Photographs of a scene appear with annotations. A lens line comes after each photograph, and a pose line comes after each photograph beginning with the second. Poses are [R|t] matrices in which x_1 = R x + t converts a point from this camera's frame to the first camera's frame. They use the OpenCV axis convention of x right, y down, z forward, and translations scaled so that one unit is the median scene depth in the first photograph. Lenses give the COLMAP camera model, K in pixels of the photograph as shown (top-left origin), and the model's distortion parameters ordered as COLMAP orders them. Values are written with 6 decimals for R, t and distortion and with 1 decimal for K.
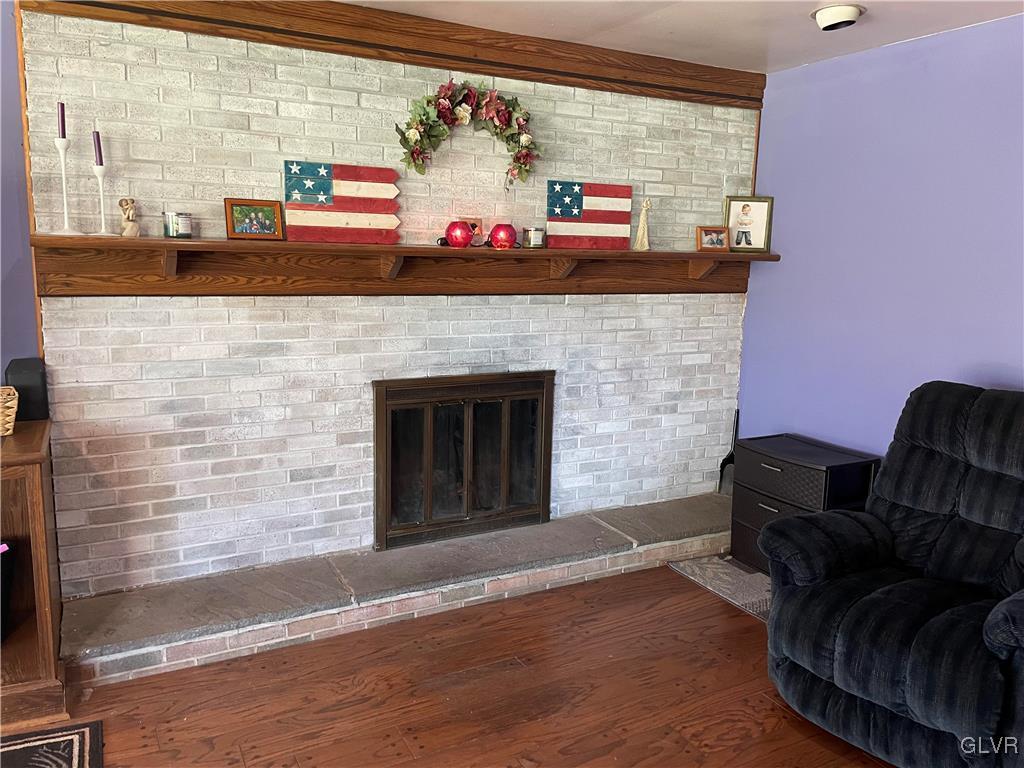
lens RADIAL K [[775.0, 0, 511.5], [0, 775.0, 377.9], [0, 0, 1]] dist [-0.004990, -0.005720]
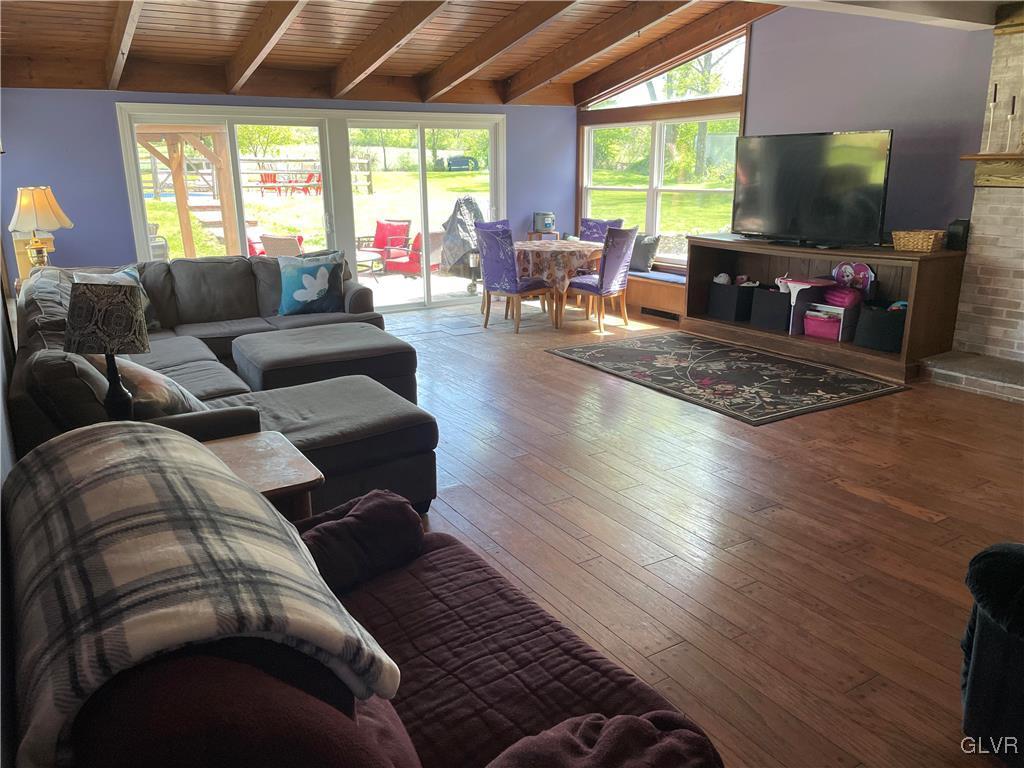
lens RADIAL K [[775.0, 0, 512.8], [0, 775.0, 383.8], [0, 0, 1]] dist [-0.004990, -0.005720]
pose [[0.060836, 0.246097, -0.967334, 1.249218], [-0.146185, 0.960876, 0.235260, 0.078601], [0.987385, 0.127097, 0.094431, -0.251294]]
